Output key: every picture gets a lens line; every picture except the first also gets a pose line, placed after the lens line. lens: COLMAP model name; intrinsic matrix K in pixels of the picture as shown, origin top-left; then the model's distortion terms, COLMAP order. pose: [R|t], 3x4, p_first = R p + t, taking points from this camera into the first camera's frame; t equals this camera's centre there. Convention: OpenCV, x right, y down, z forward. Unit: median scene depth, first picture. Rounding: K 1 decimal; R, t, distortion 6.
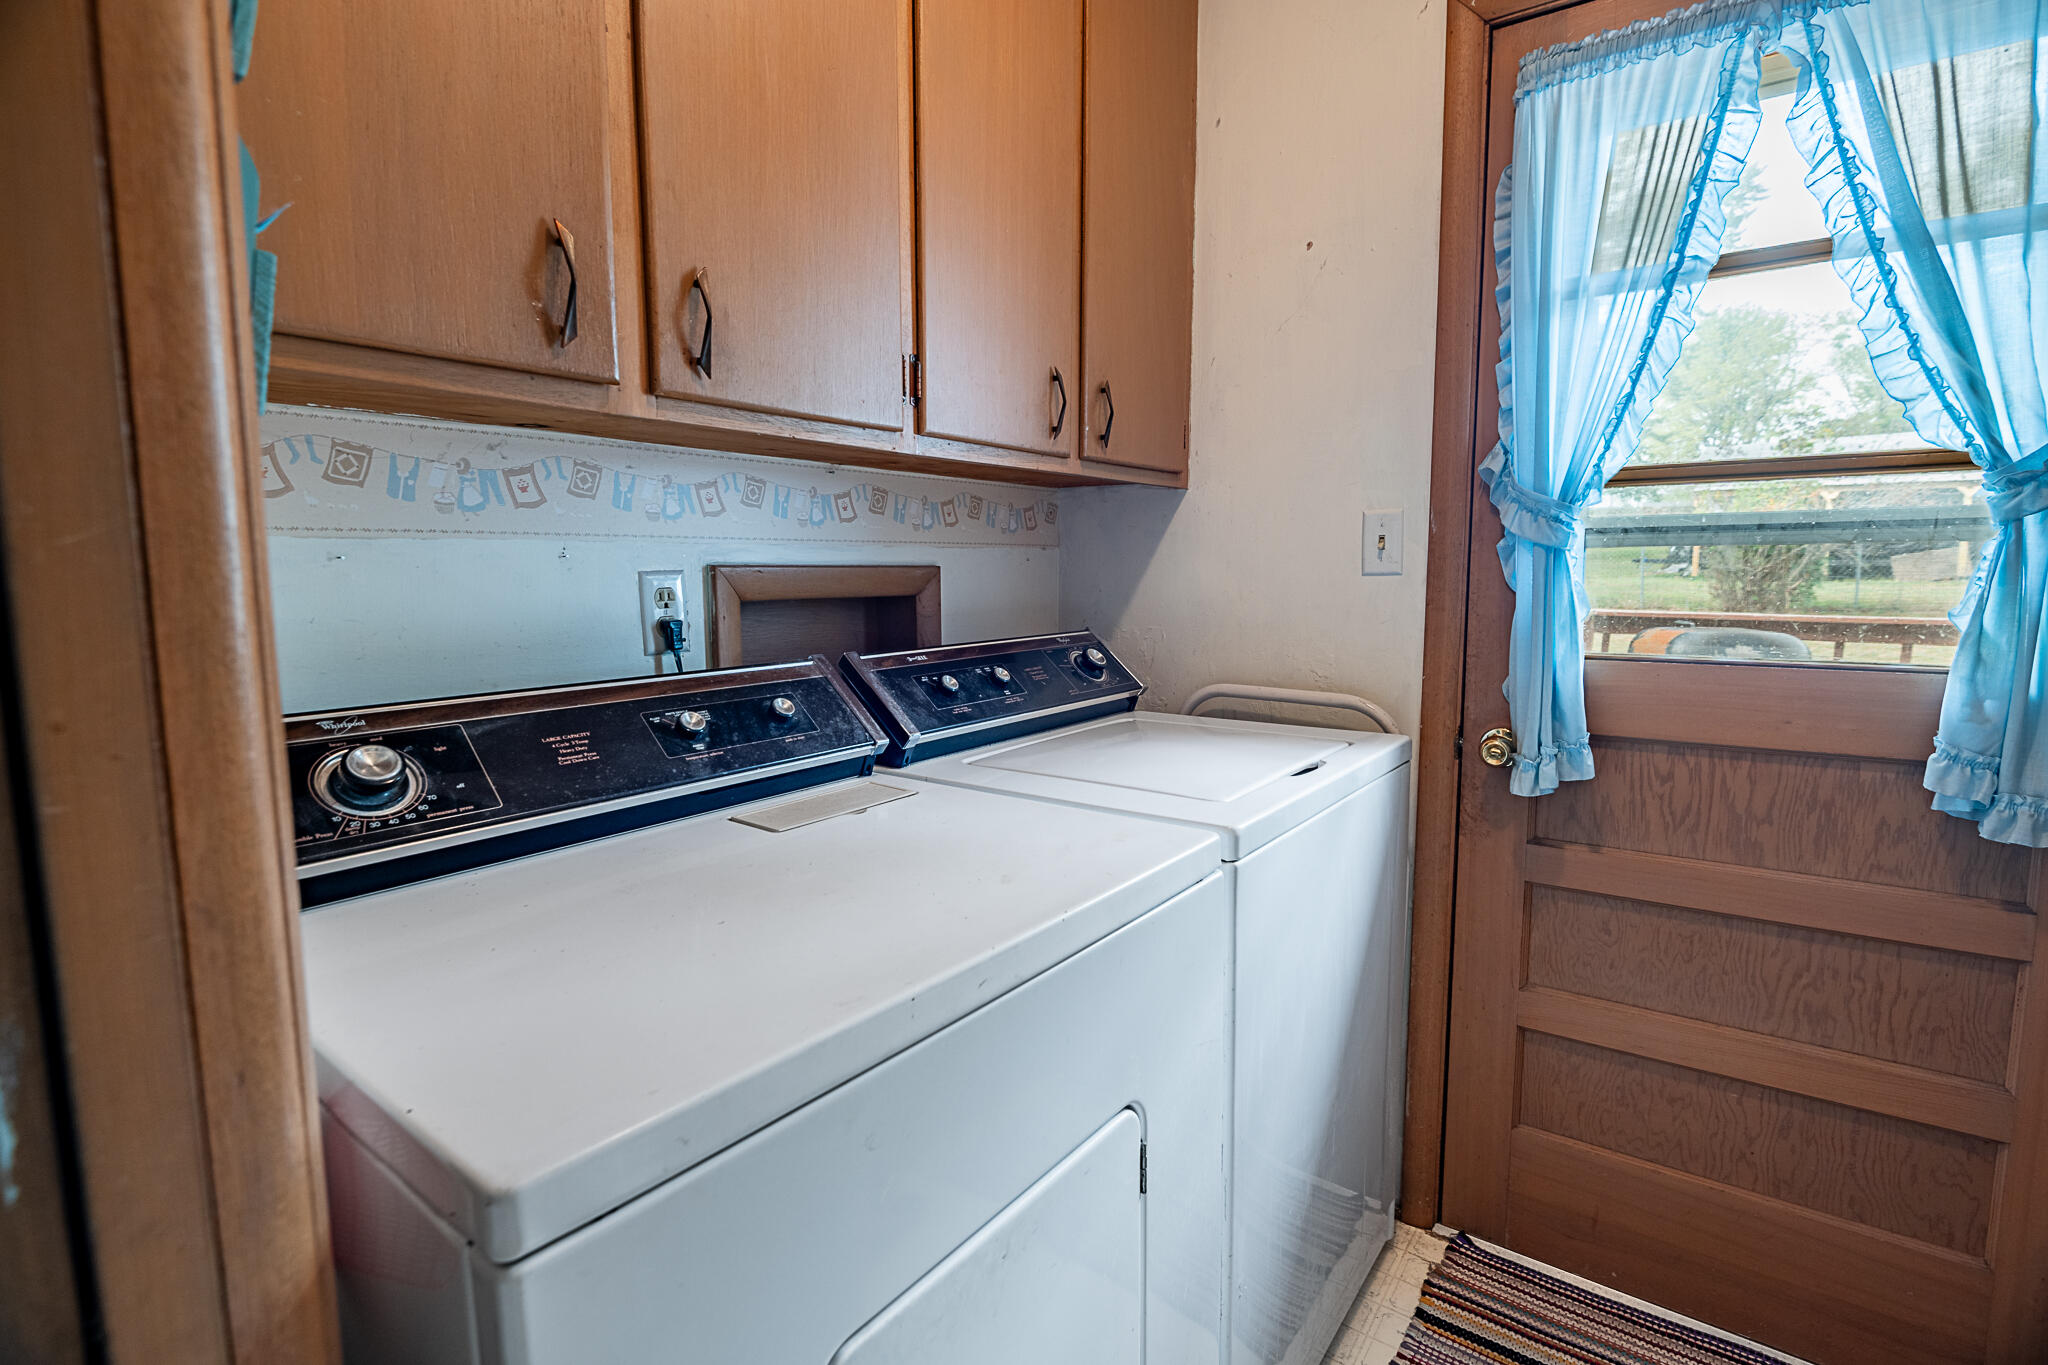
lens RADIAL K [[968.5, 0, 1028.8], [0, 968.5, 675.6], [0, 0, 1]] dist [-0.002318, -0.008597]
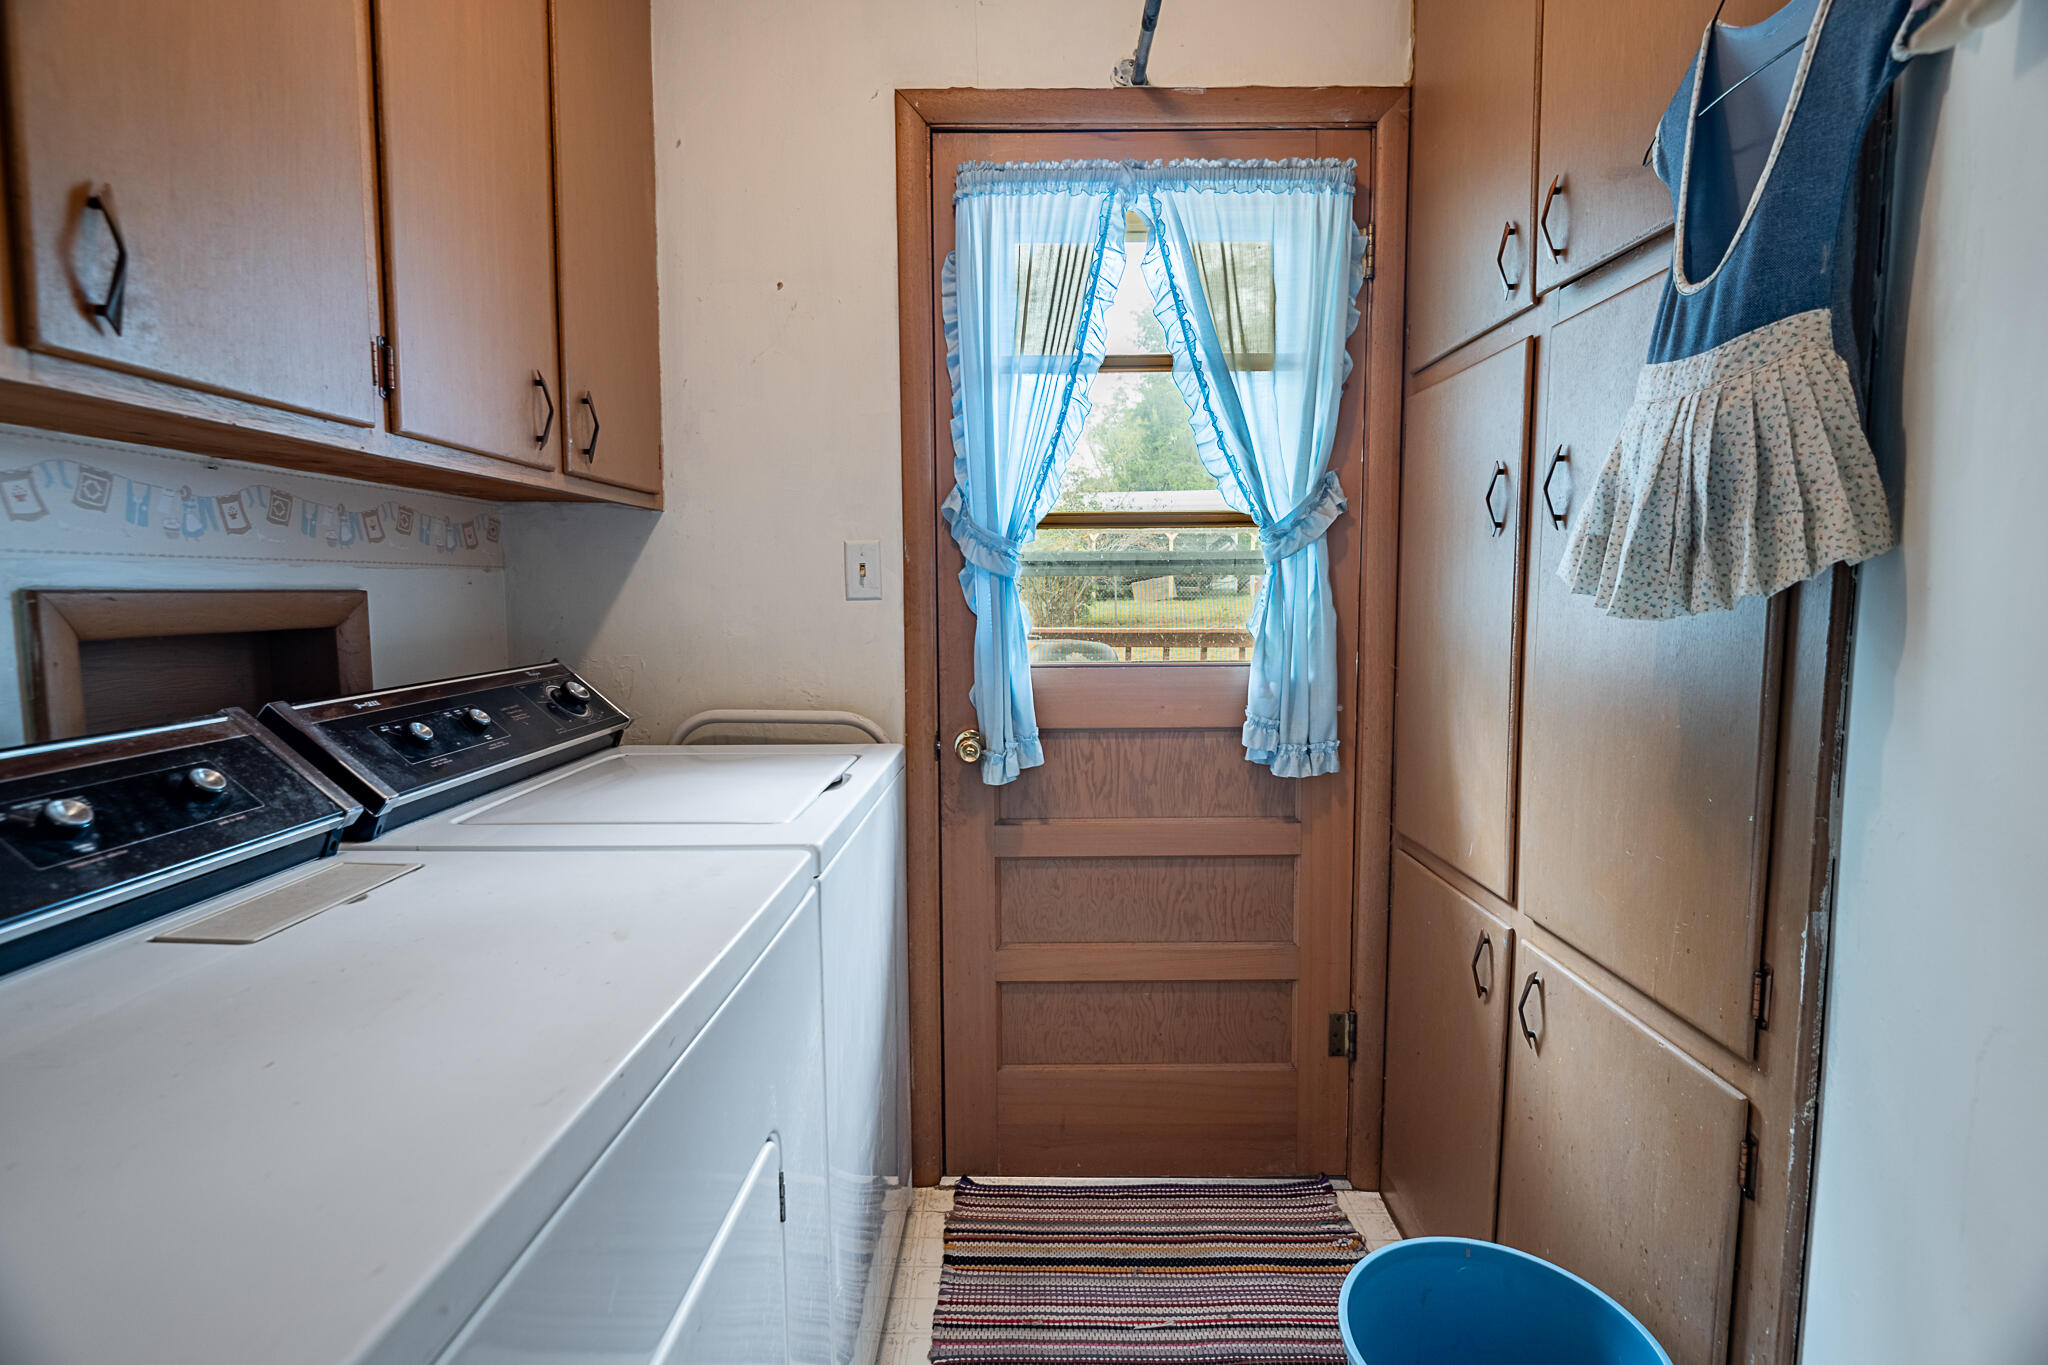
lens RADIAL K [[968.5, 0, 1039.4], [0, 968.5, 673.6], [0, 0, 1]] dist [-0.002318, -0.008597]
pose [[0.796421, -0.049249, 0.602733, -0.156349], [0.064326, 0.997923, -0.003457, -0.004807], [-0.601311, 0.041525, 0.797935, 0.015614]]
